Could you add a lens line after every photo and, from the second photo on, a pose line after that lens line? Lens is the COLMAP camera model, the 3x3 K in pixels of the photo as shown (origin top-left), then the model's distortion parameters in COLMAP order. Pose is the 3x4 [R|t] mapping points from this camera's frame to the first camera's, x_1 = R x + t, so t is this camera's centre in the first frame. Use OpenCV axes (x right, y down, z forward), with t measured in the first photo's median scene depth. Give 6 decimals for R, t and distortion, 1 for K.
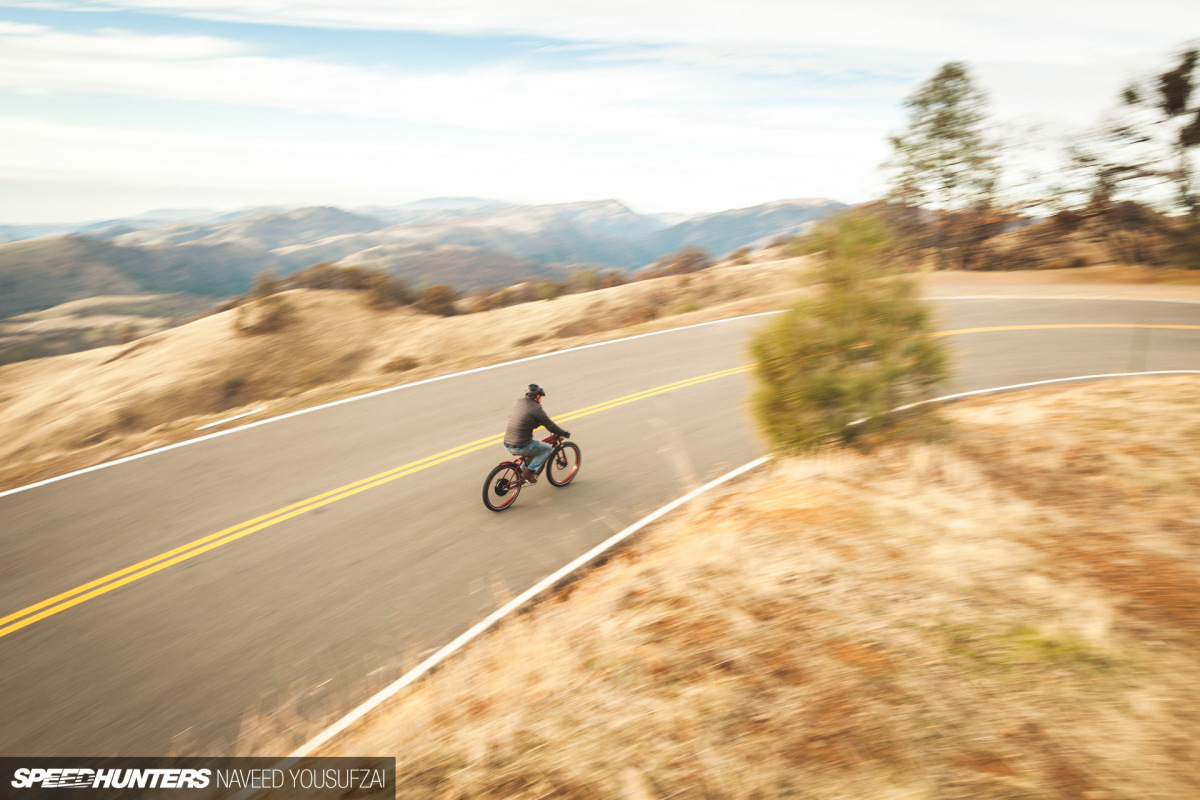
lens RADIAL K [[878.3, 0, 593.3], [0, 878.3, 374.4], [0, 0, 1]] dist [0.016027, 0.018653]
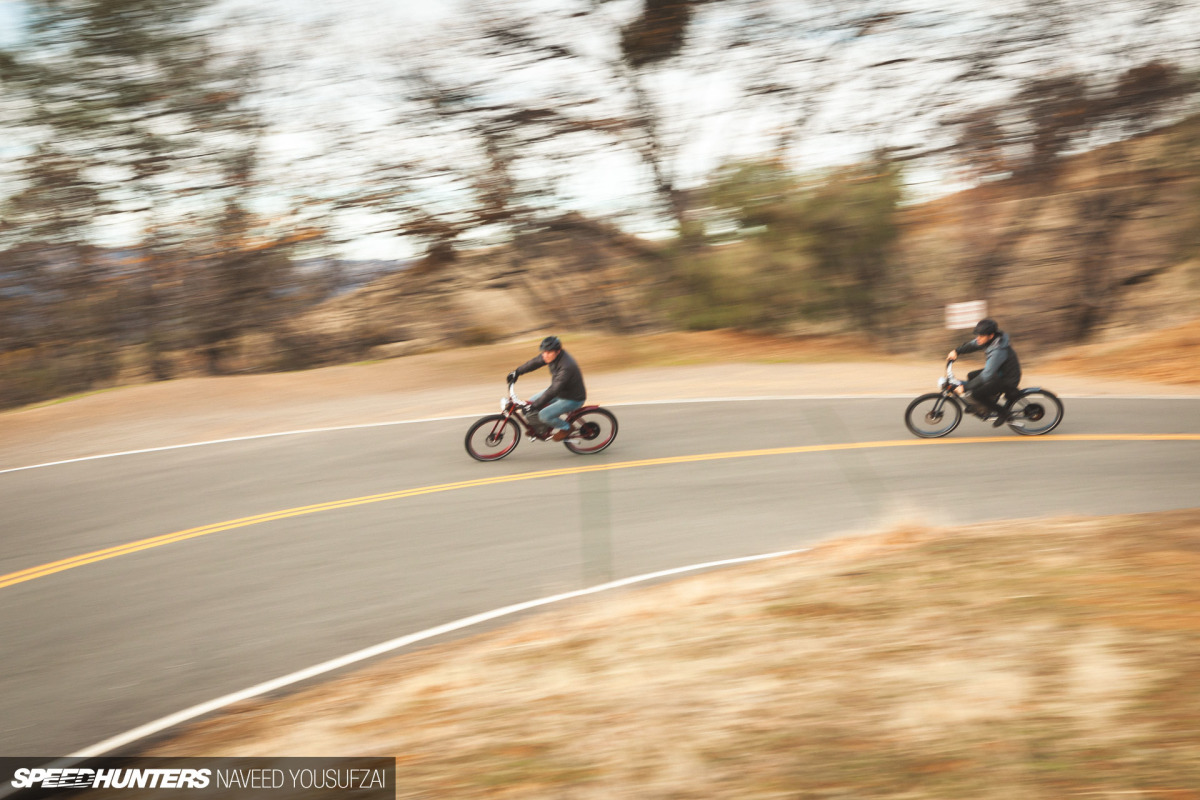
lens RADIAL K [[1871.2, 0, 600.3], [0, 1871.2, 399.3], [0, 0, 1]] dist [-0.037579, 0.000000]
pose [[0.861914, -0.094088, 0.498249, 0.156703], [0.161695, 0.982333, -0.094212, -0.003138], [-0.480583, 0.161767, 0.861900, 0.210539]]
